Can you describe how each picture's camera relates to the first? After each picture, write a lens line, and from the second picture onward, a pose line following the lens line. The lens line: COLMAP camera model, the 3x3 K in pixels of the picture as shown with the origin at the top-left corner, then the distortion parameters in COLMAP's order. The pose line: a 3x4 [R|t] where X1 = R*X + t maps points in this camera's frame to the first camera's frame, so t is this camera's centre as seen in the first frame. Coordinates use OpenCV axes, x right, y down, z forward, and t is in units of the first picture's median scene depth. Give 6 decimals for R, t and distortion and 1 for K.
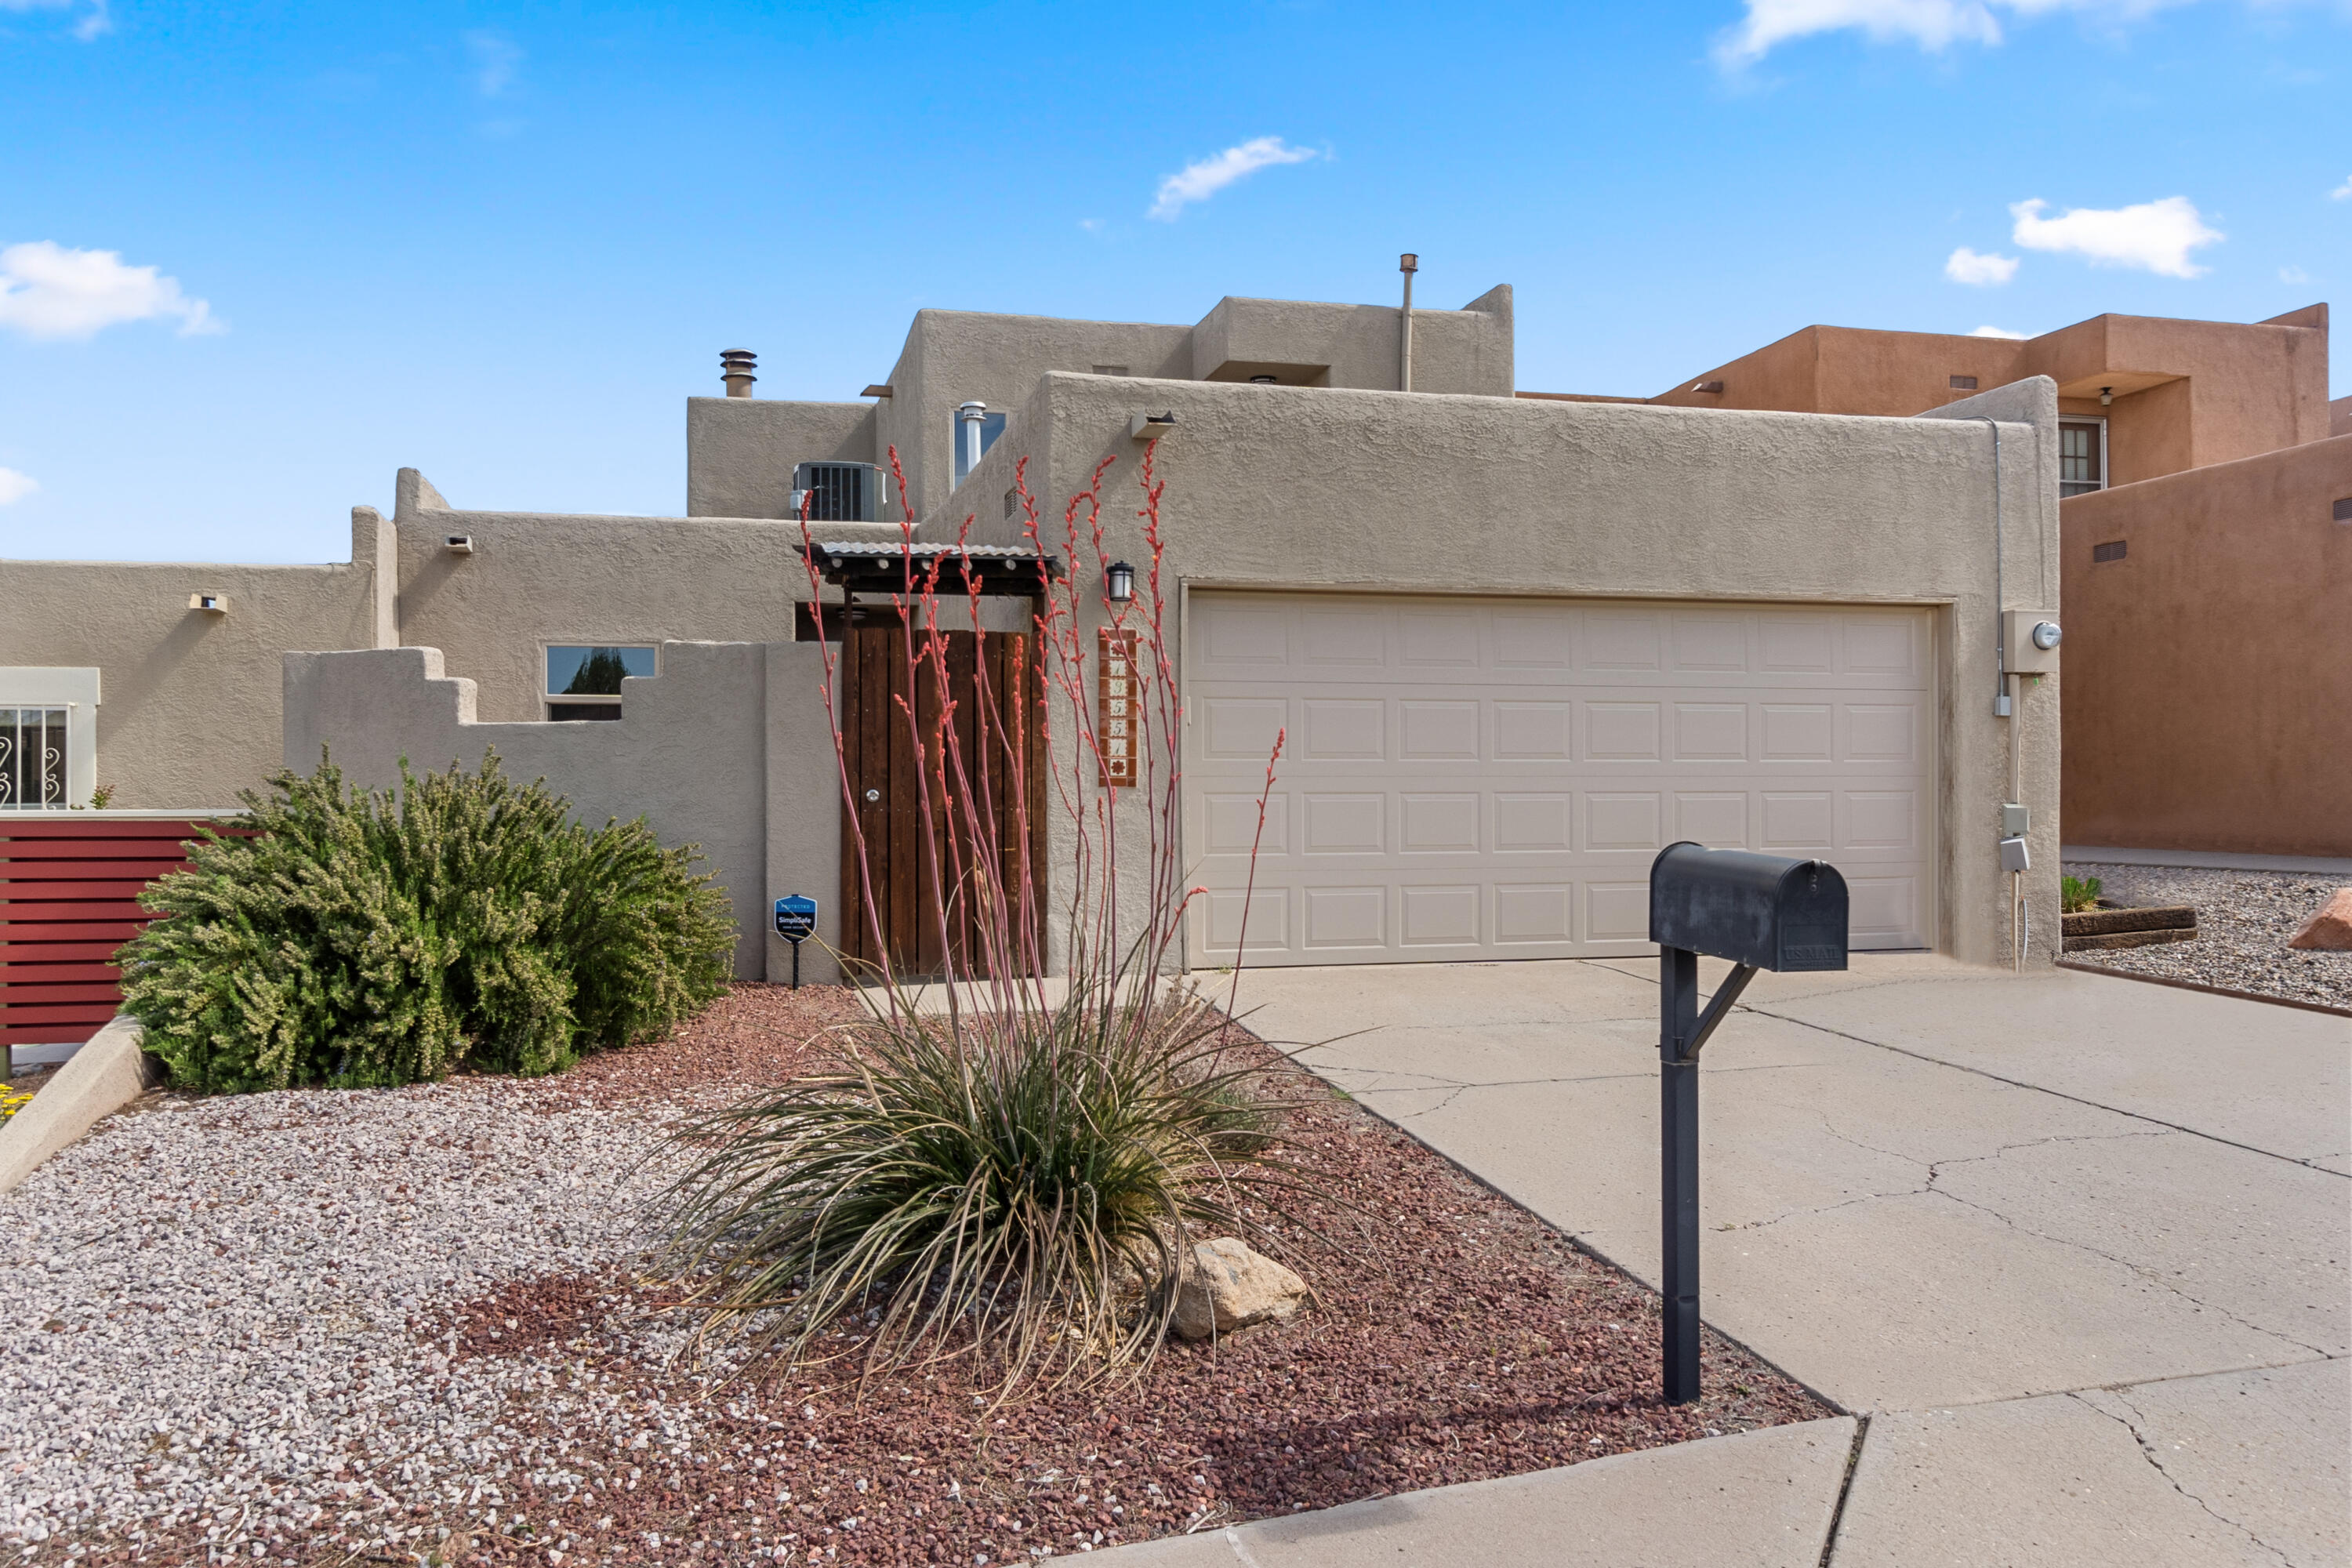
lens RADIAL K [[1778.8, 0, 1116.2], [0, 1778.8, 791.8], [0, 0, 1]] dist [-0.003124, 0.001747]
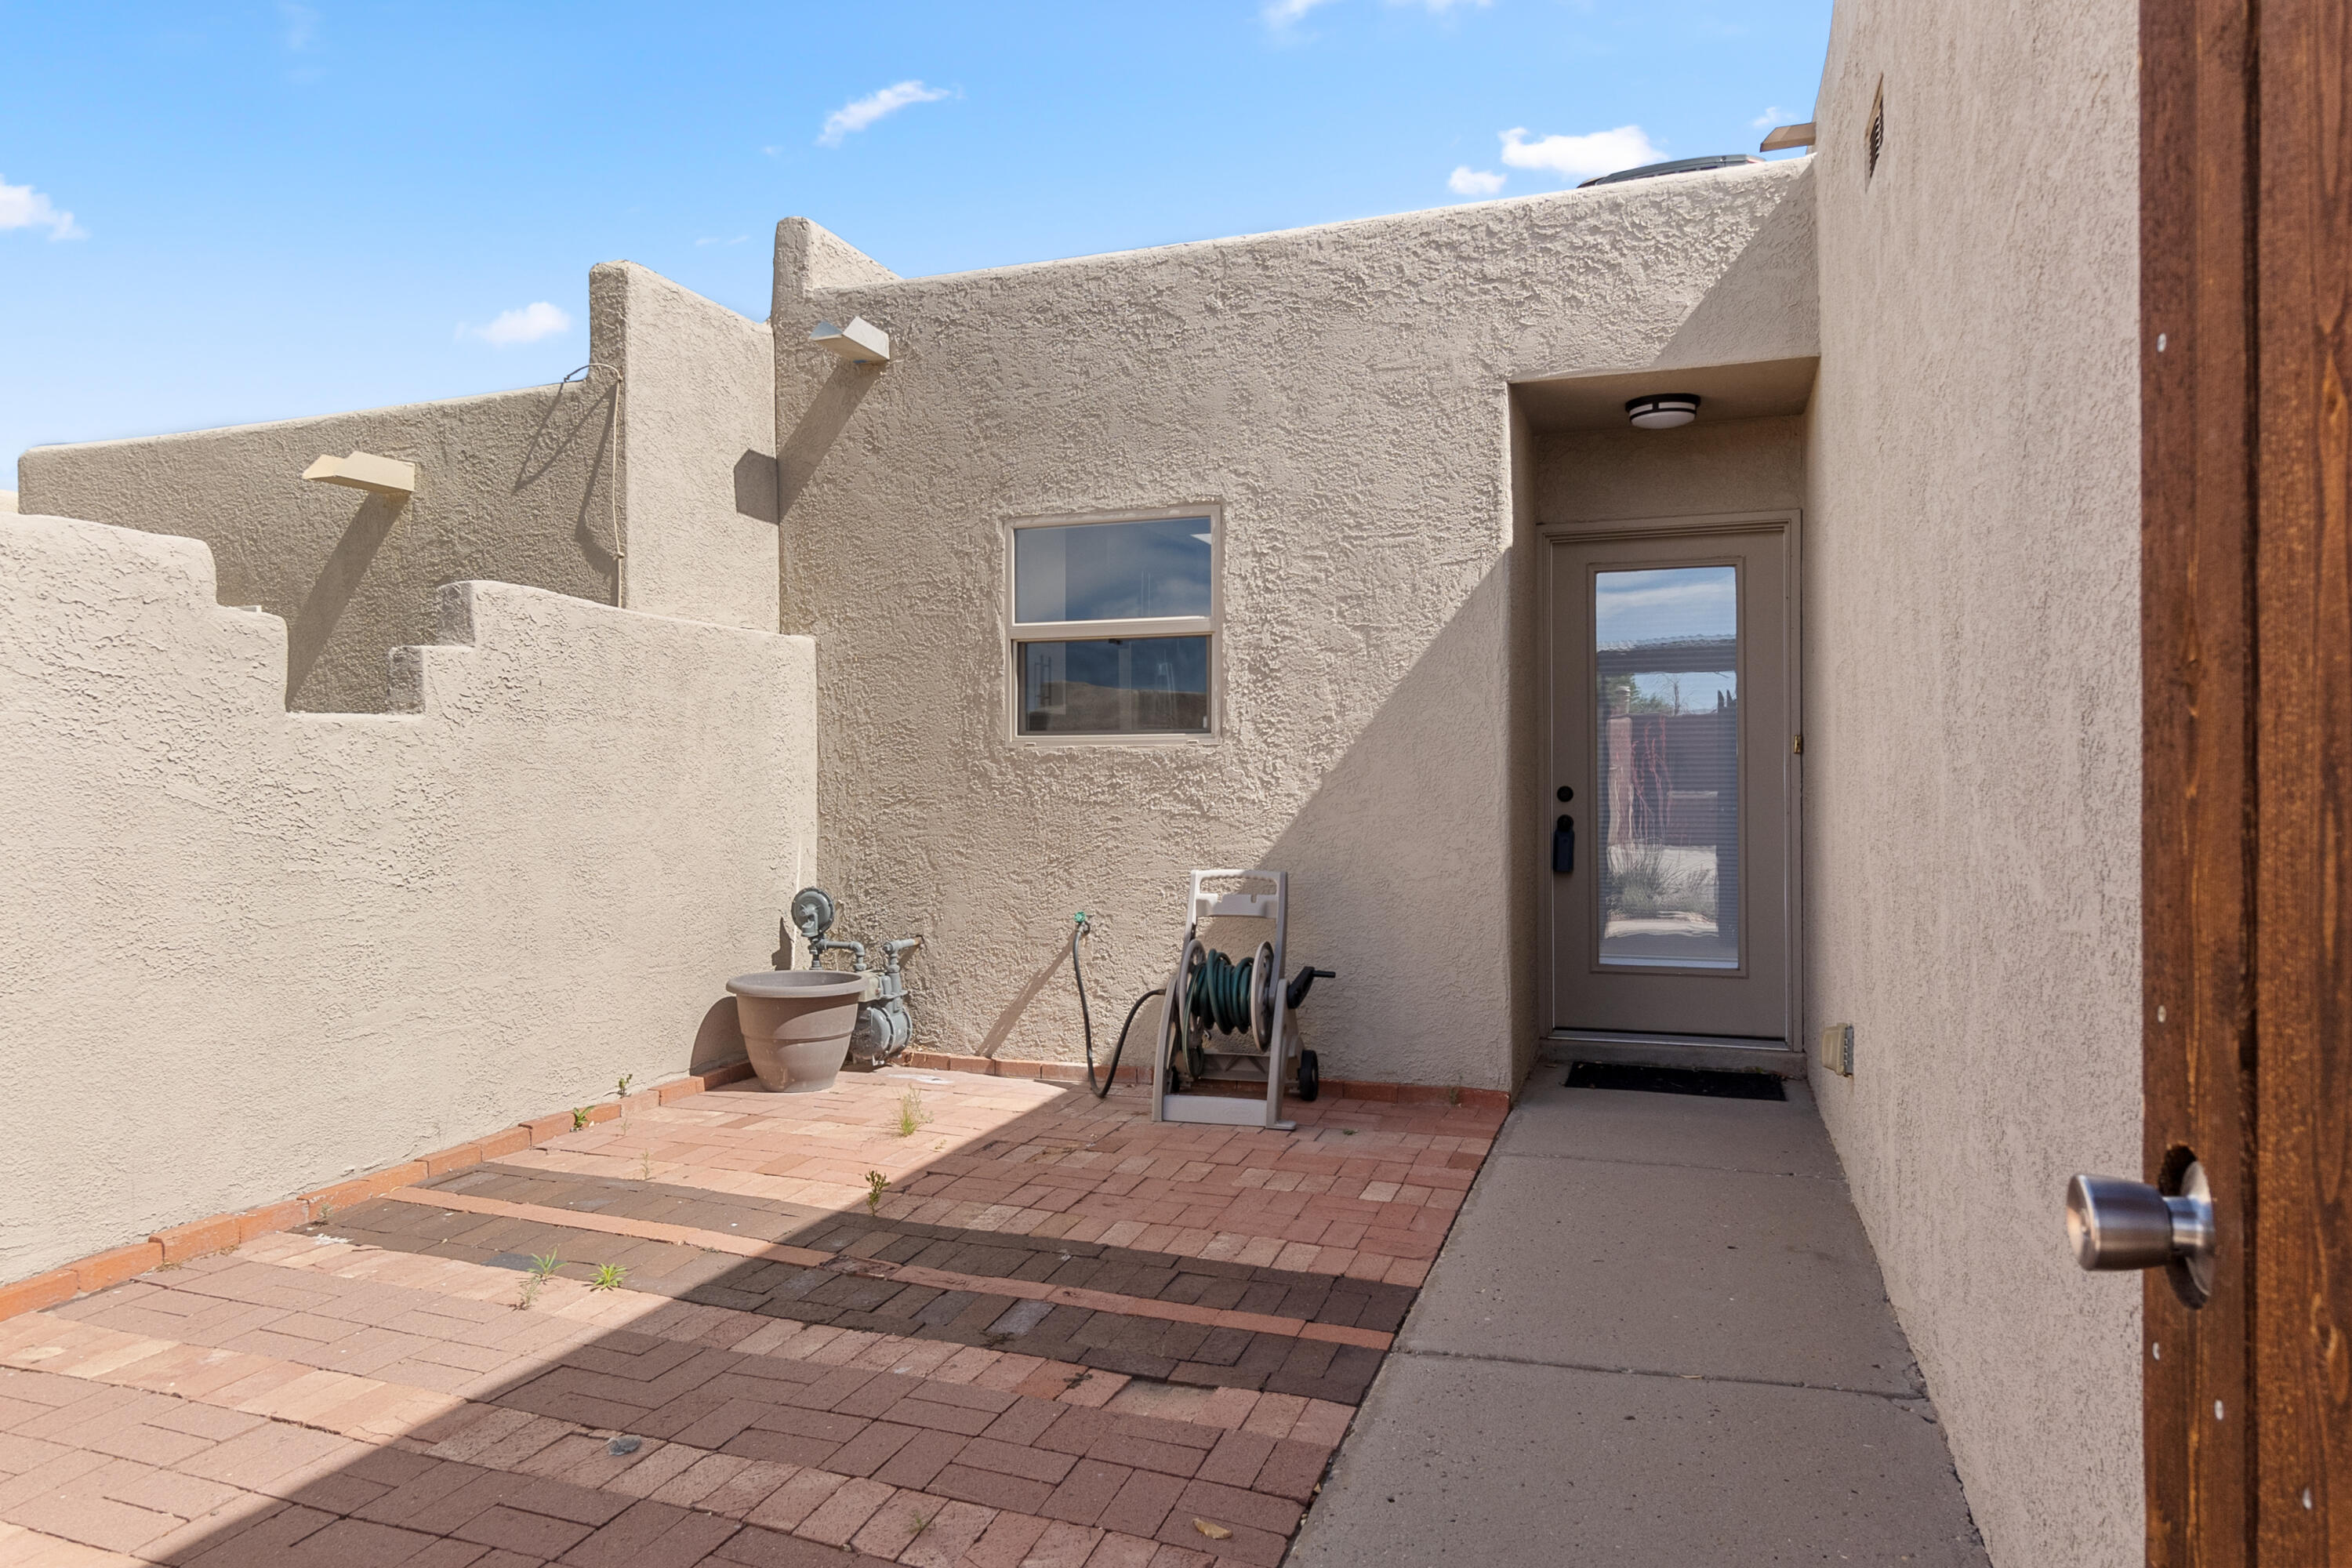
lens RADIAL K [[1459.0, 0, 1170.3], [0, 1459.0, 772.5], [0, 0, 1]] dist [-0.005903, -0.002783]
pose [[0.838446, -0.002002, -0.544981, -0.074868], [0.006542, 0.999958, 0.006391, -0.019246], [0.544945, -0.008924, 0.838424, 0.880124]]
